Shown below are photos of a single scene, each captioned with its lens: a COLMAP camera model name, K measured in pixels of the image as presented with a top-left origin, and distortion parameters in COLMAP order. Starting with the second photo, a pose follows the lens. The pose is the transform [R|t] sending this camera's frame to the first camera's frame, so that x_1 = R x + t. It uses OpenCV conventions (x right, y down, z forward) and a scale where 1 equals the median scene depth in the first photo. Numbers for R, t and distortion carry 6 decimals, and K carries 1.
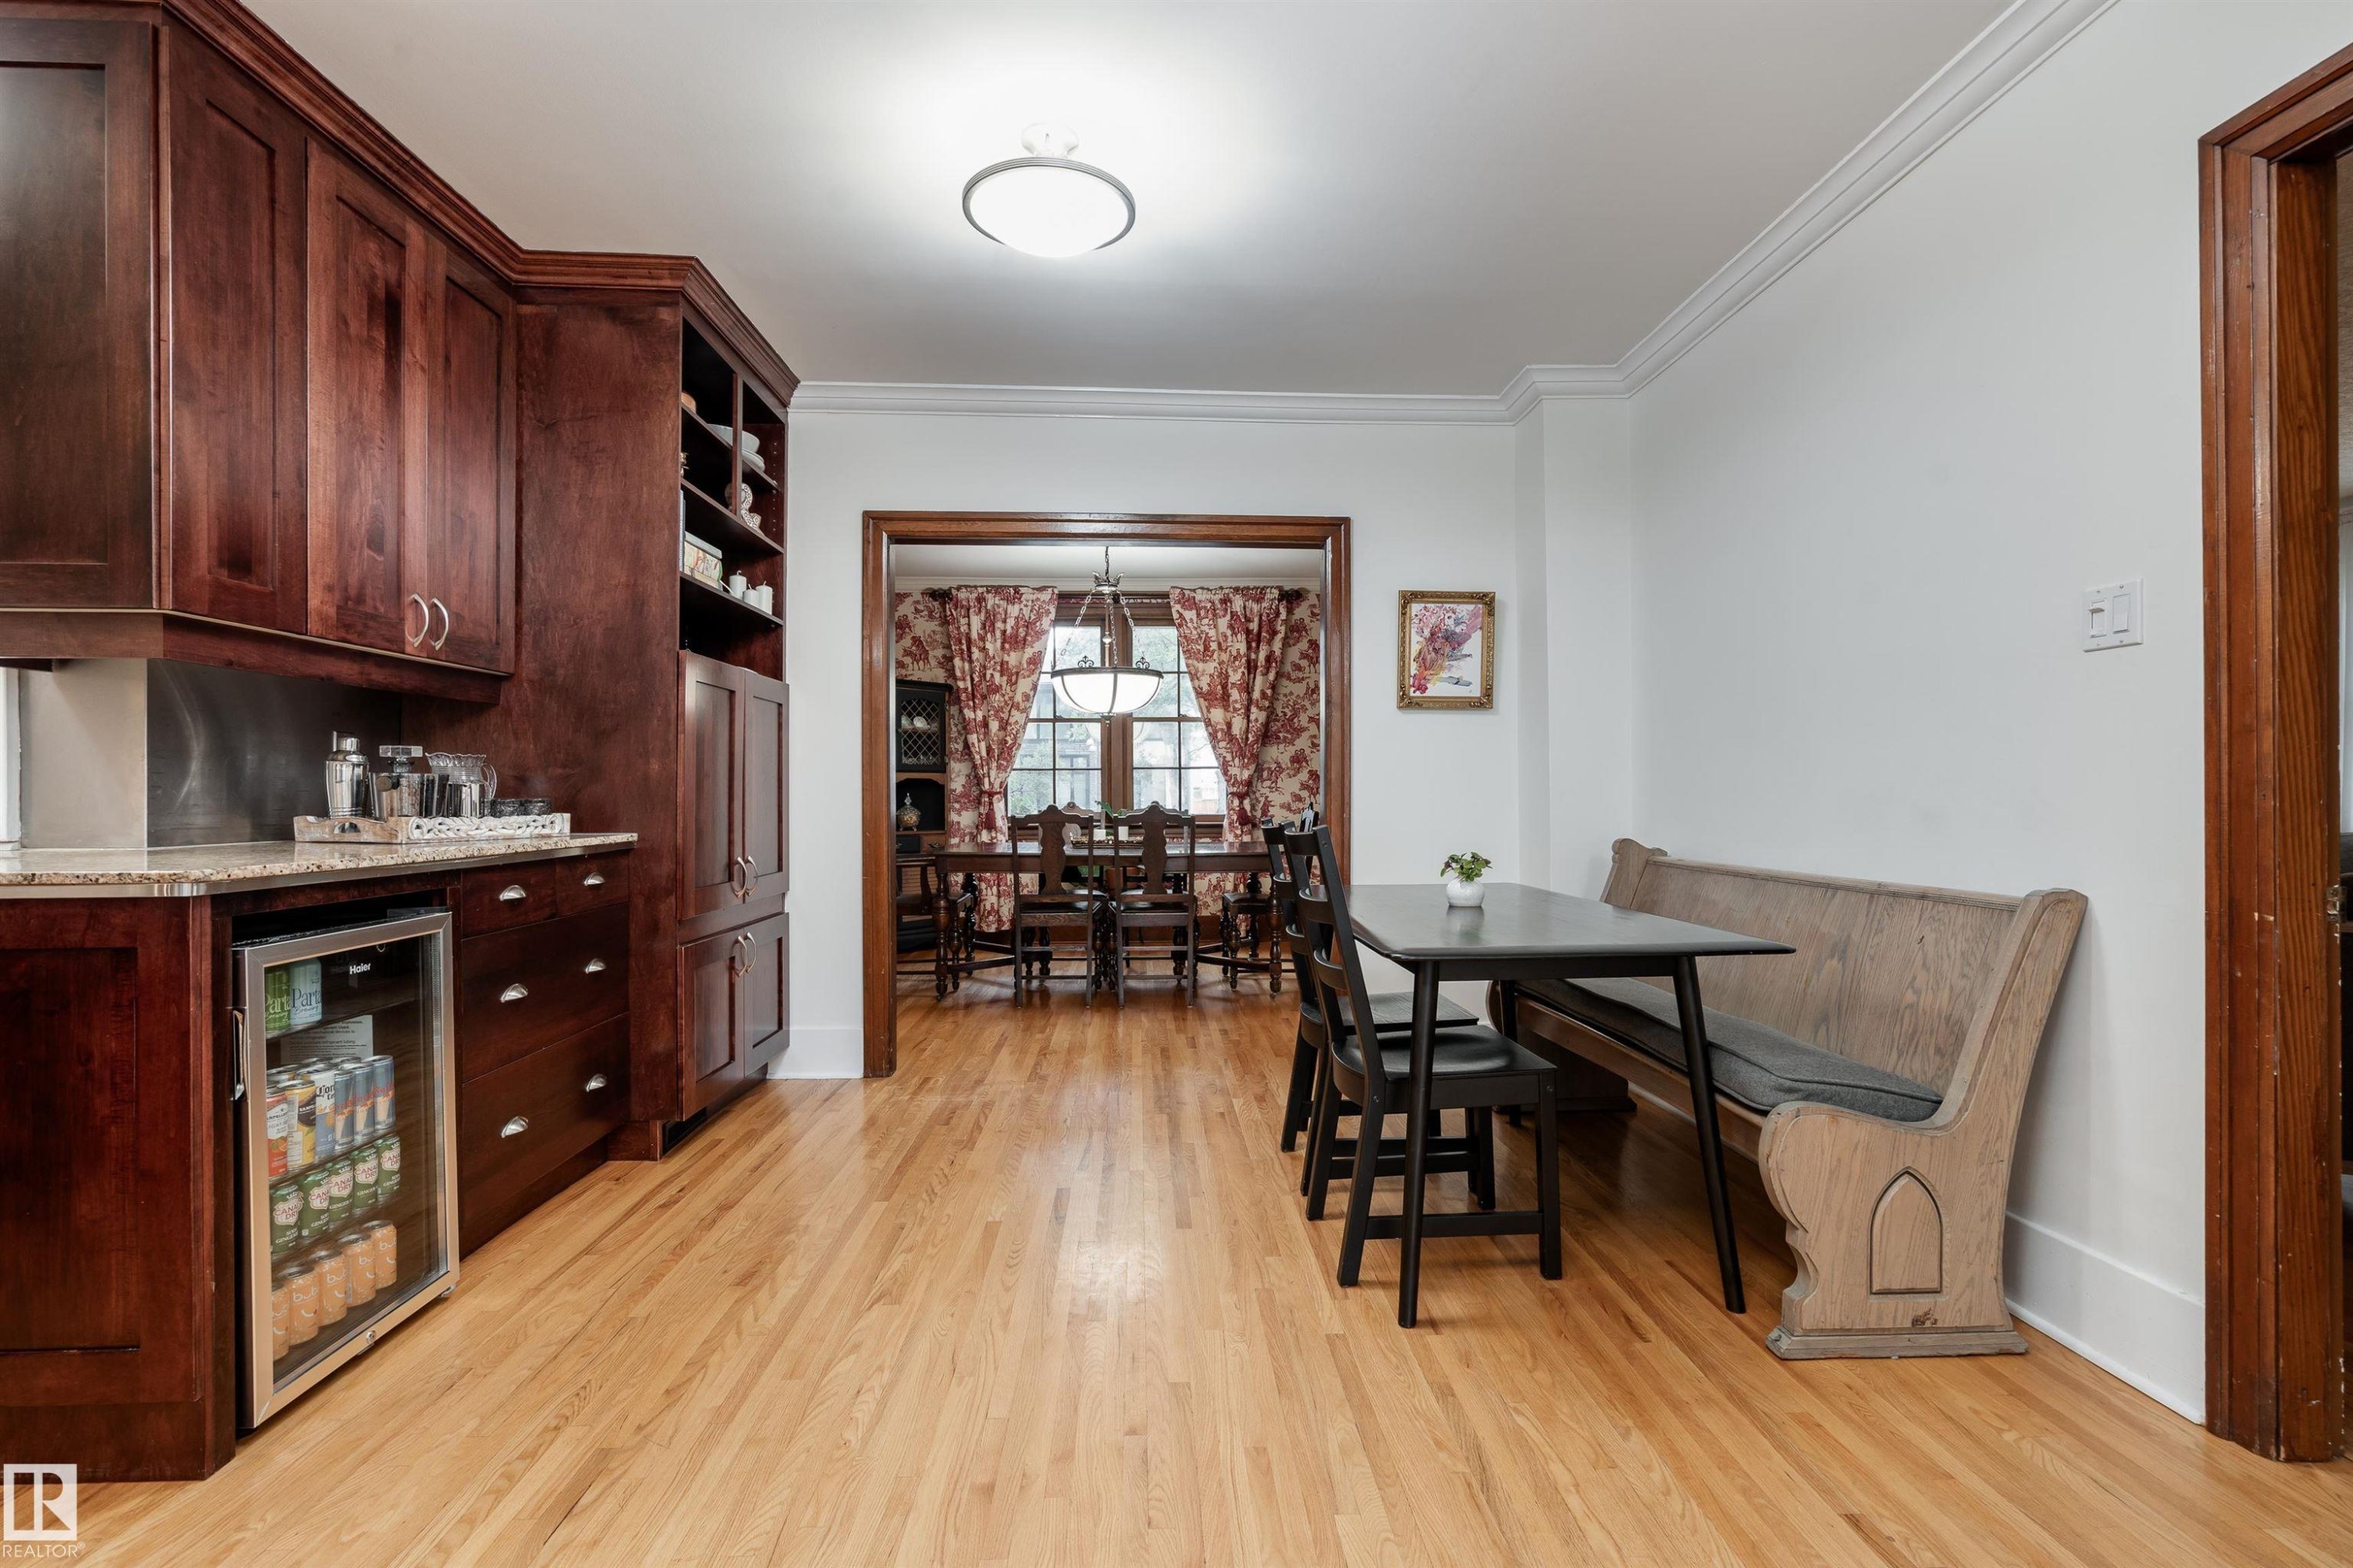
lens RADIAL K [[1080.3, 0, 1175.5], [0, 1080.3, 795.0], [0, 0, 1]] dist [-0.012470, 0.004268]
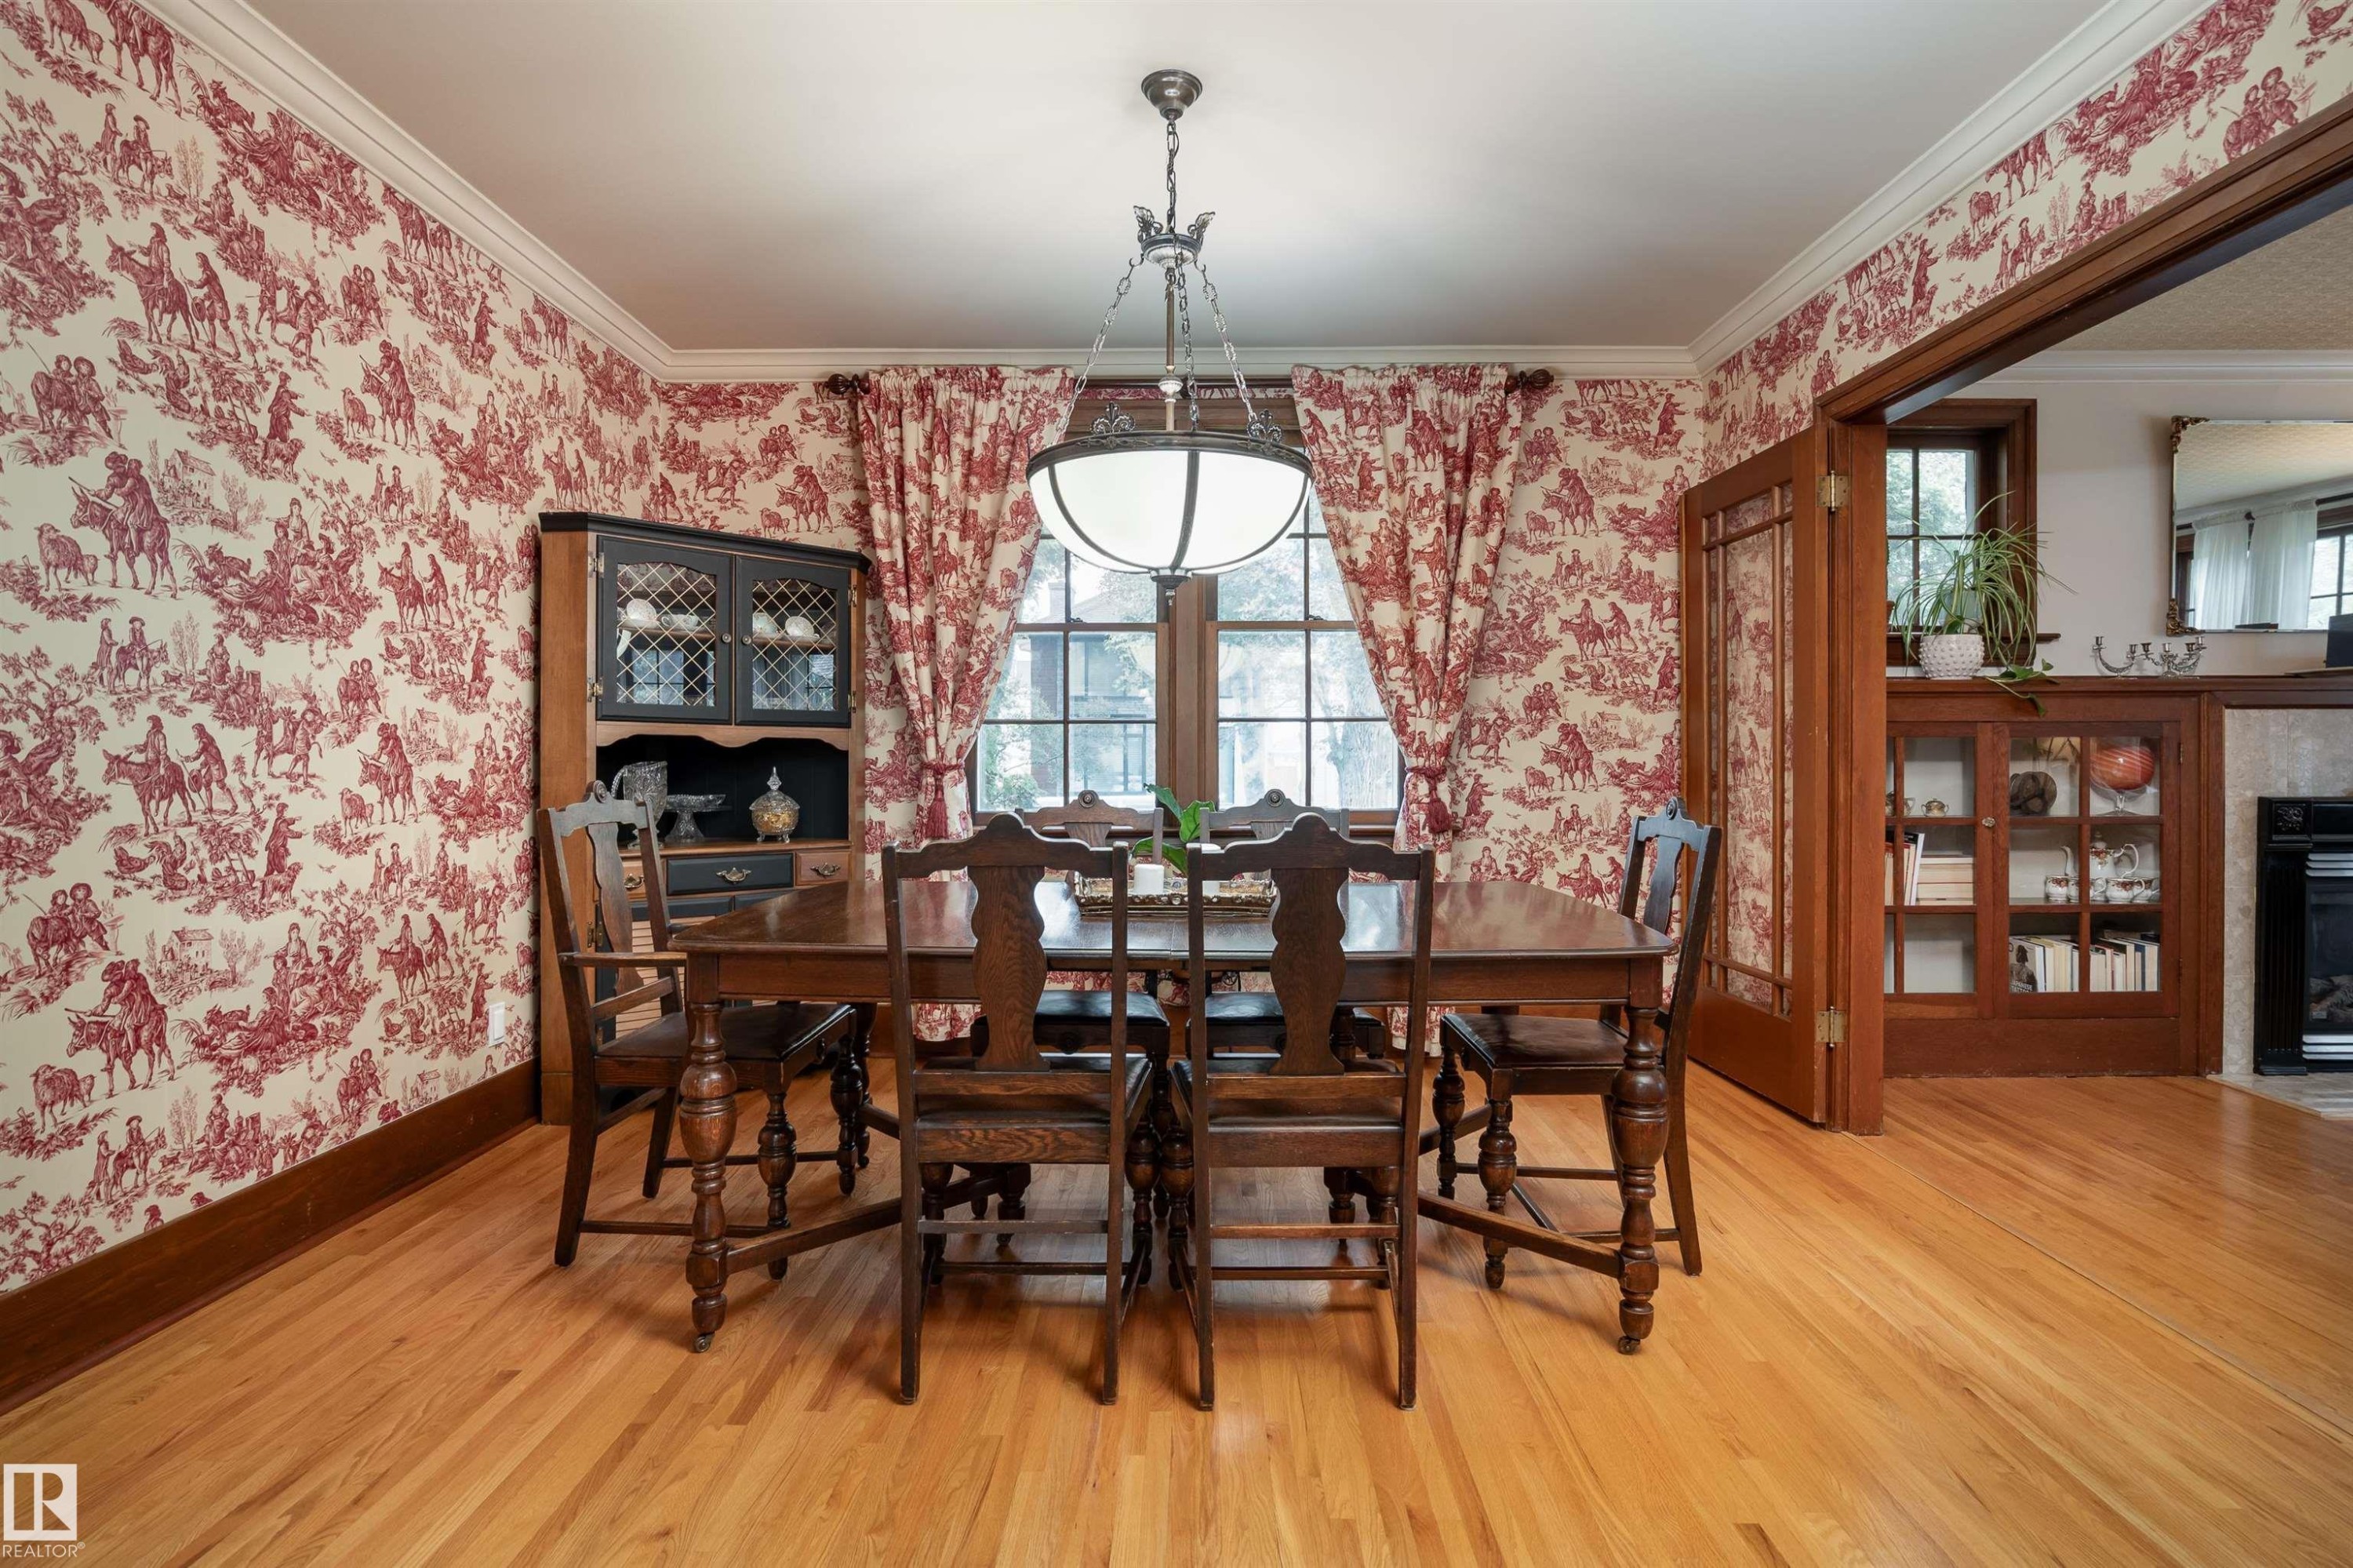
lens RADIAL K [[1080.3, 0, 1173.6], [0, 1080.3, 766.1], [0, 0, 1]] dist [-0.012470, 0.004268]
pose [[0.998355, 0.003654, -0.057213, -0.031493], [-0.003461, 0.999988, 0.003483, -0.004490], [0.057226, -0.003280, 0.998356, 0.490404]]
